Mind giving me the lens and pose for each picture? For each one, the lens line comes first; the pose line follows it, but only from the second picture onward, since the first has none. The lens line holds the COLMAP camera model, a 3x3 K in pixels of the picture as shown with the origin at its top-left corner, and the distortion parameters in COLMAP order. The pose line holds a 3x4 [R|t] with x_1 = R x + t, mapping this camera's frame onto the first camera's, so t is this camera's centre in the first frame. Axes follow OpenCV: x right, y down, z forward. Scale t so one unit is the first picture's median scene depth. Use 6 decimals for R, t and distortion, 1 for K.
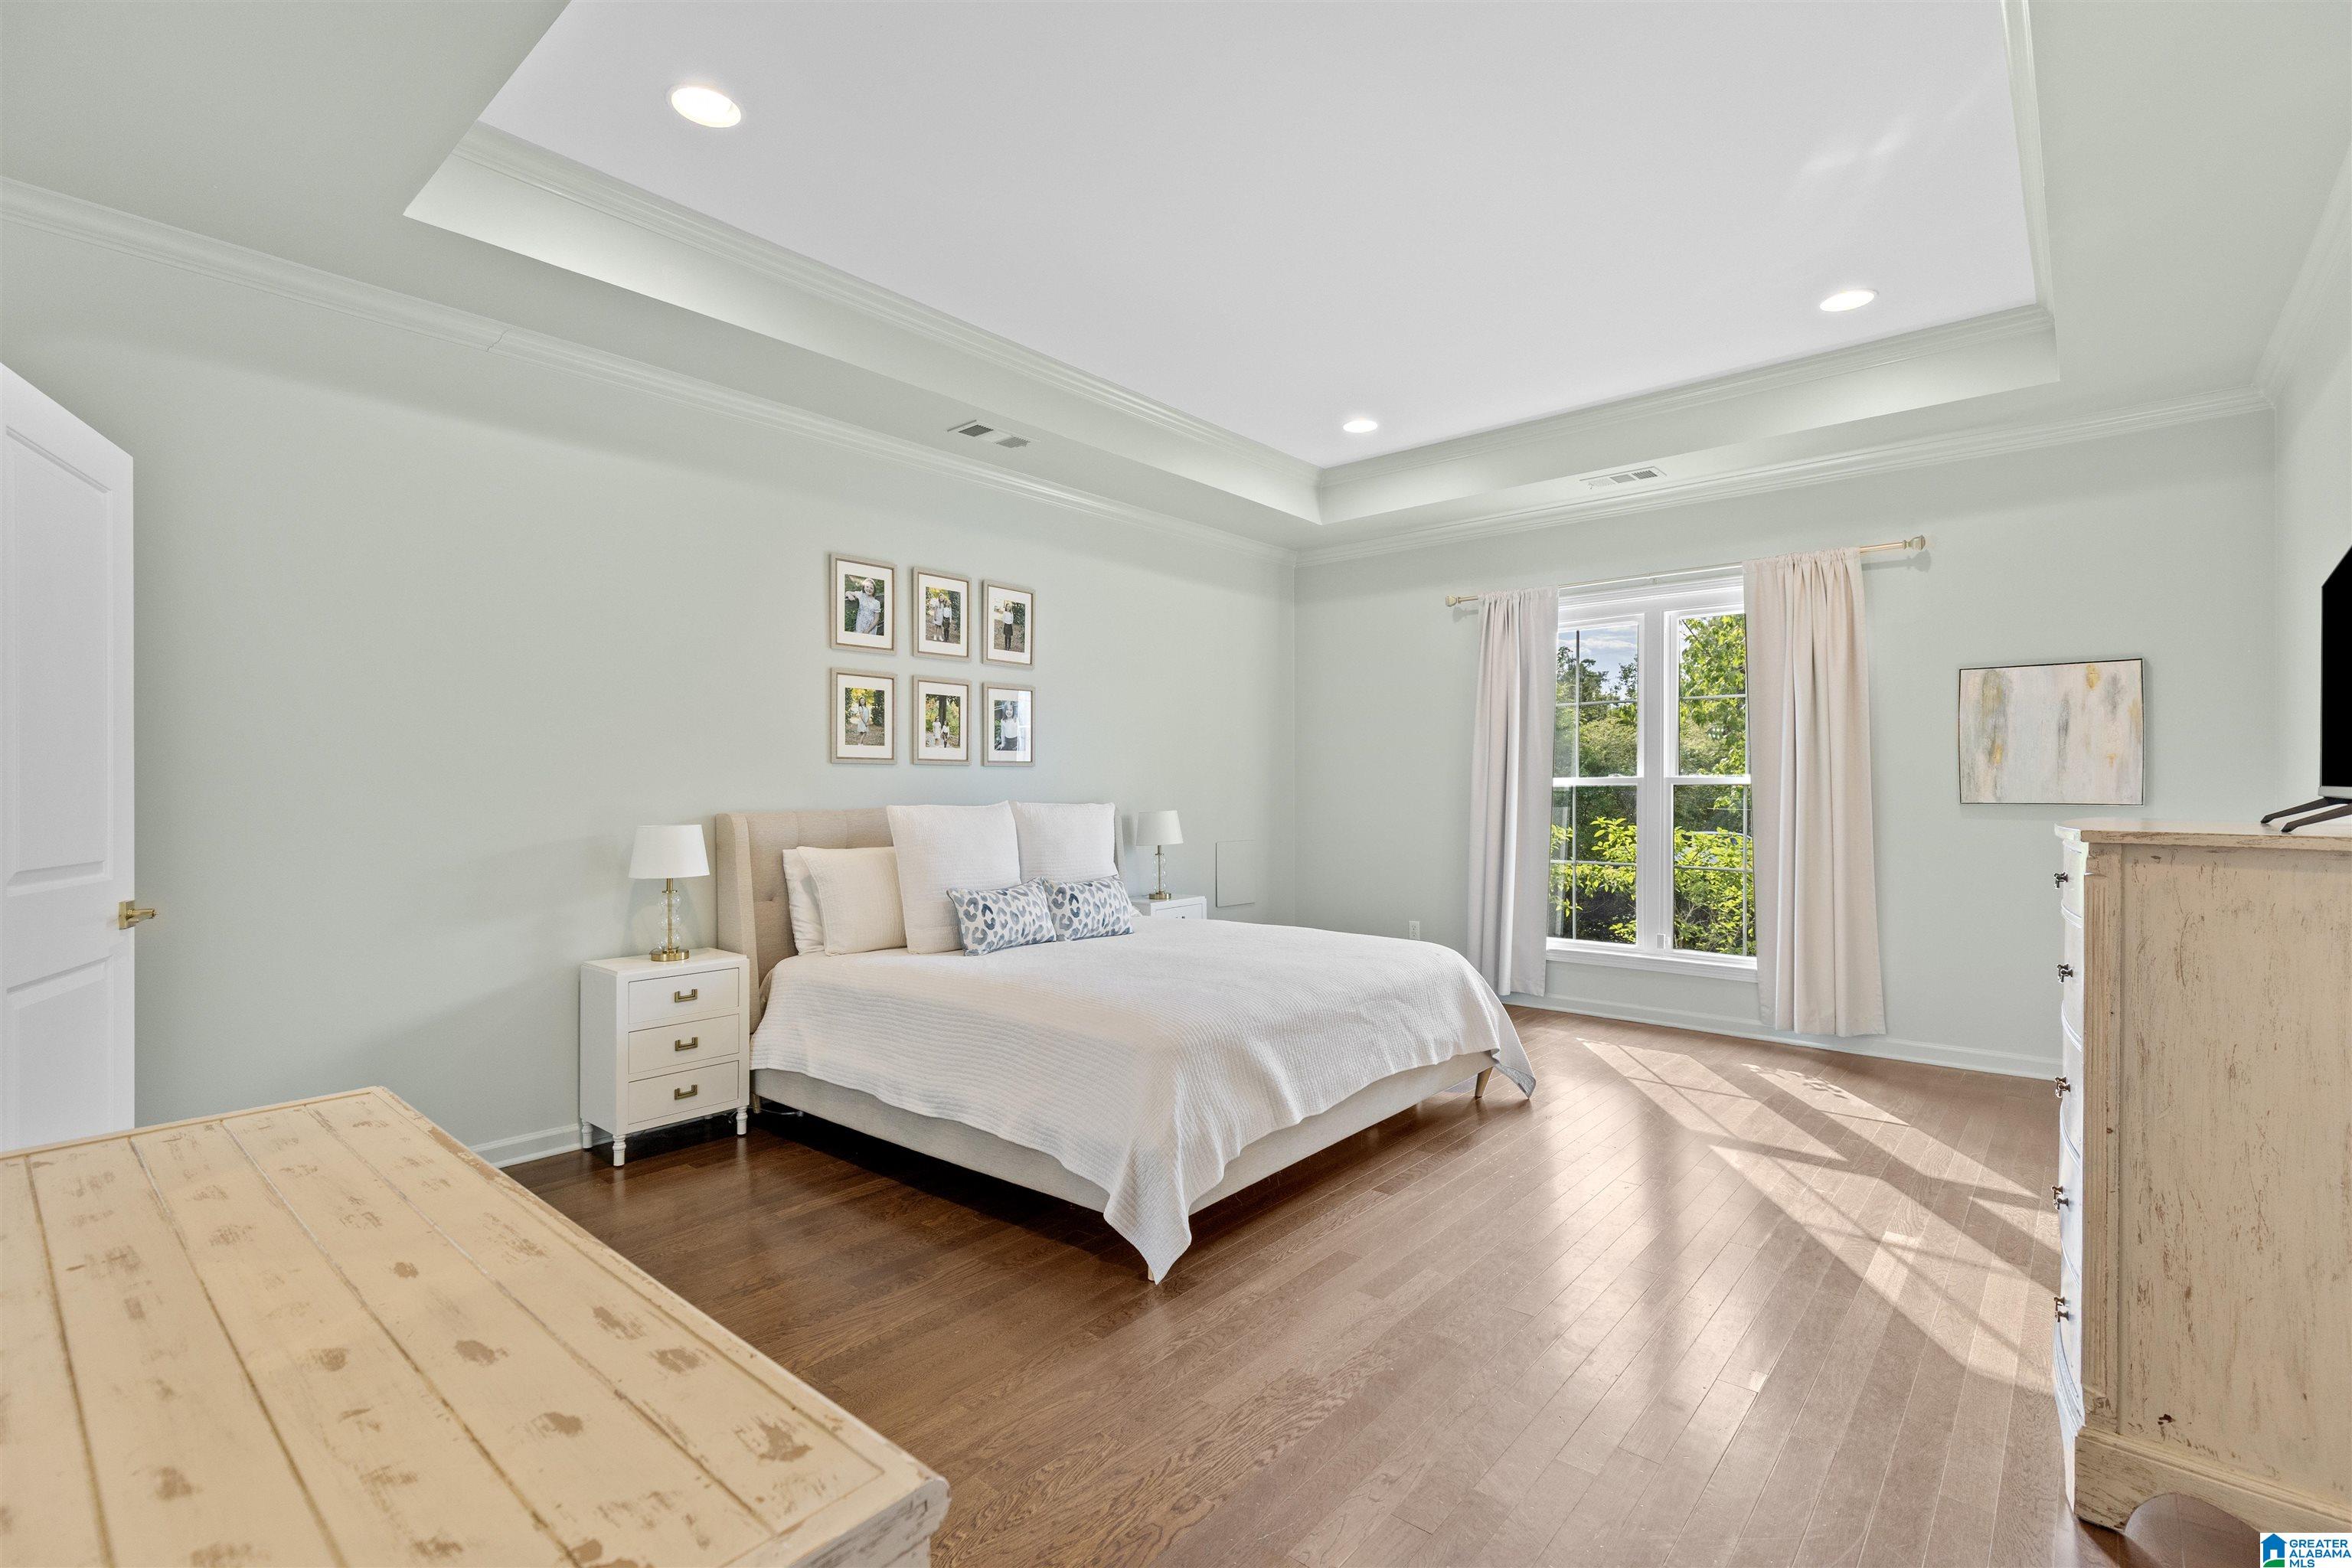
lens RADIAL K [[1064.8, 0, 1179.4], [0, 1064.8, 791.5], [0, 0, 1]] dist [0.002010, -0.000184]
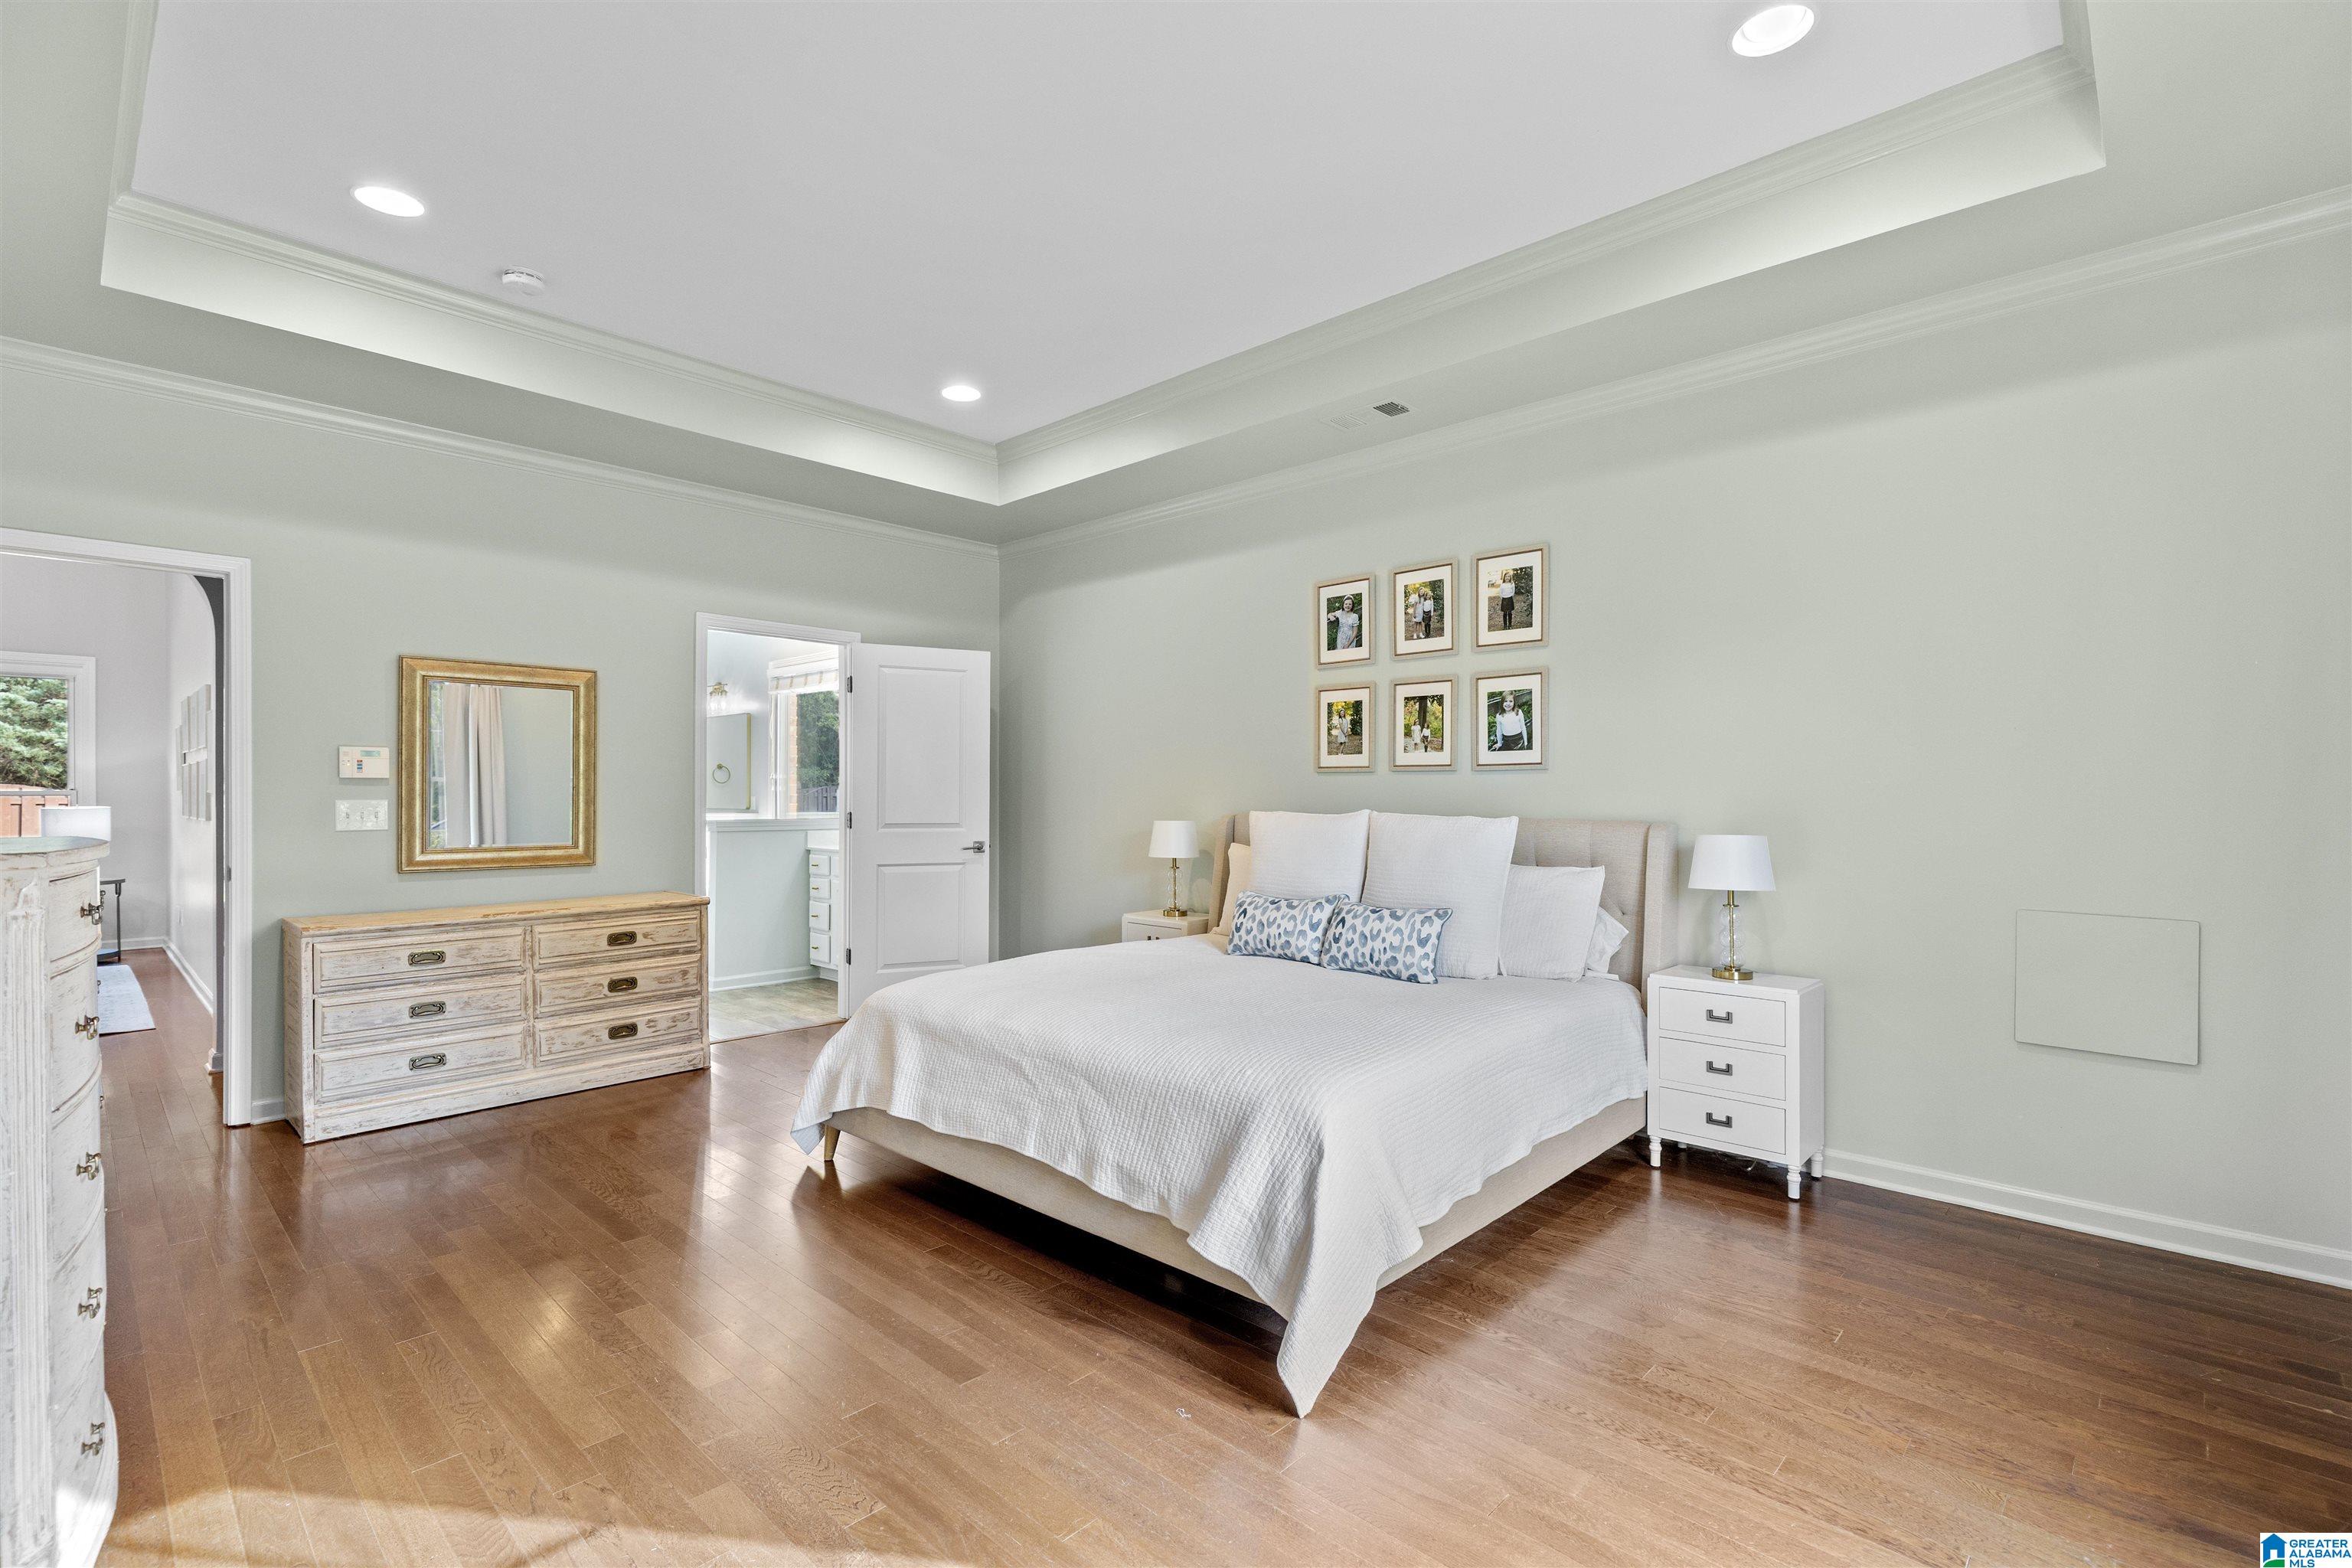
lens RADIAL K [[1064.8, 0, 1179.4], [0, 1064.8, 791.5], [0, 0, 1]] dist [0.002010, -0.000184]
pose [[-0.050278, 0.000576, -0.998735, 0.739769], [-0.003722, 0.999993, 0.000764, -0.006876], [0.998728, 0.003756, -0.050276, 0.858261]]
